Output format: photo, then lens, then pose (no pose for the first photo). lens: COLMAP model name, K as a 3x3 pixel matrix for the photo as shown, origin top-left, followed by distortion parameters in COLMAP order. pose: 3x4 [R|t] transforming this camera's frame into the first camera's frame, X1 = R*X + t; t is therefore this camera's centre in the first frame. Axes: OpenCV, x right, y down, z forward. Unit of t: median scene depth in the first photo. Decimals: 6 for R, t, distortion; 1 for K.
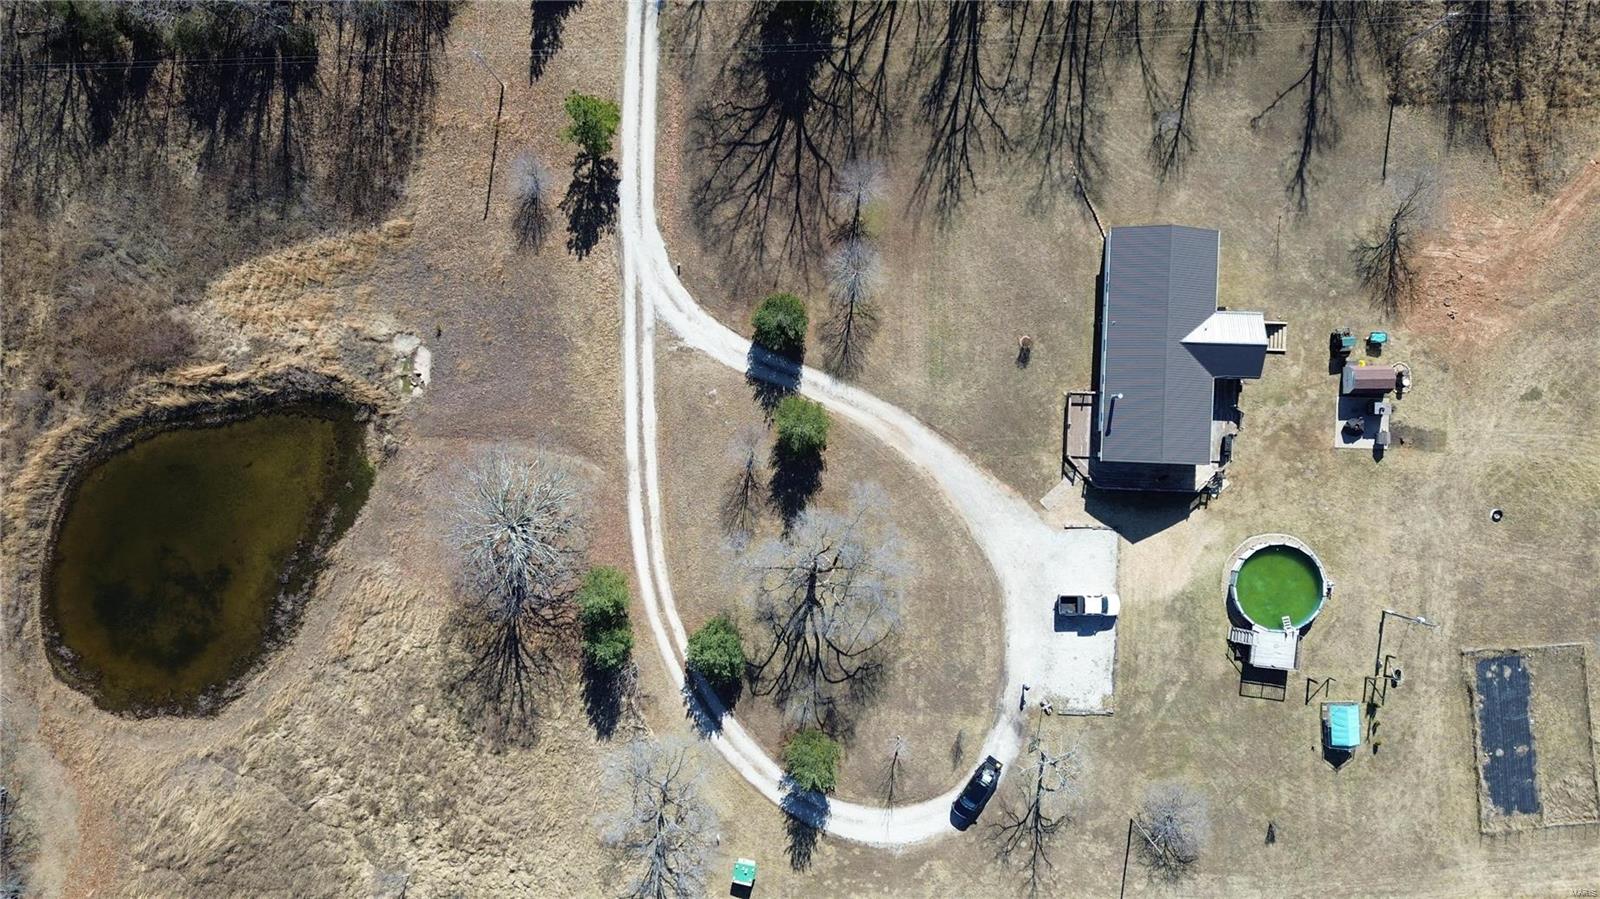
lens RADIAL K [[1122.6, 0, 800.0], [0, 1122.6, 449.5], [0, 0, 1]] dist [0.074965, -0.072472]
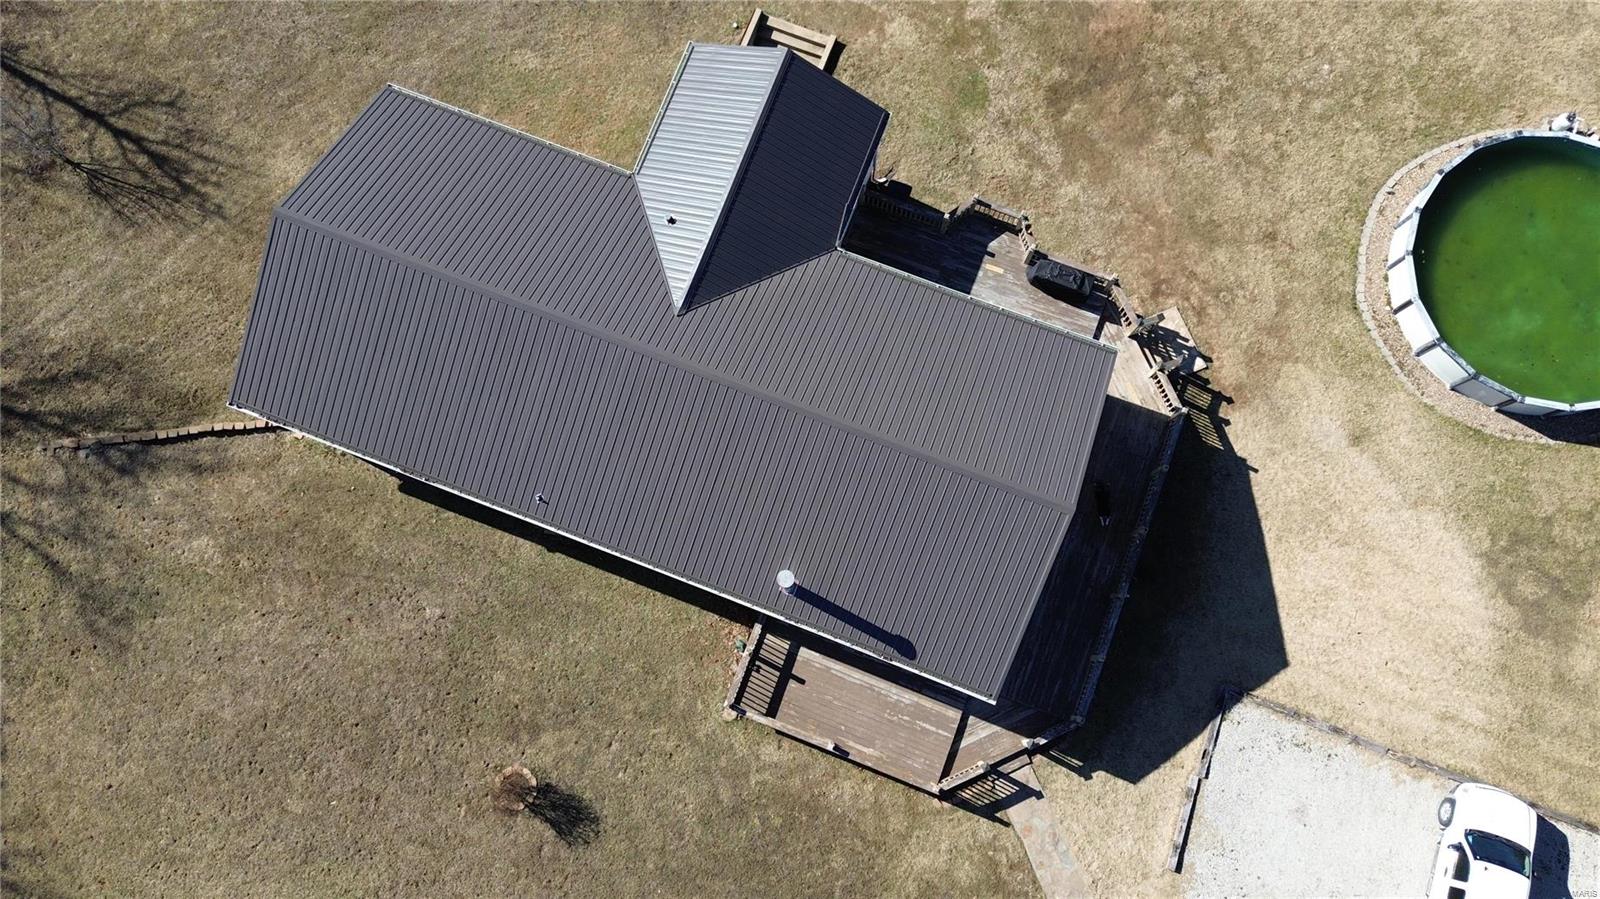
lens RADIAL K [[1122.6, 0, 800.0], [0, 1122.6, 449.5], [0, 0, 1]] dist [0.074965, -0.072472]
pose [[0.326121, -0.928784, 0.176084, 0.242943], [0.945238, 0.317810, -0.074308, -0.031761], [0.013055, 0.190675, 0.981566, 0.668972]]
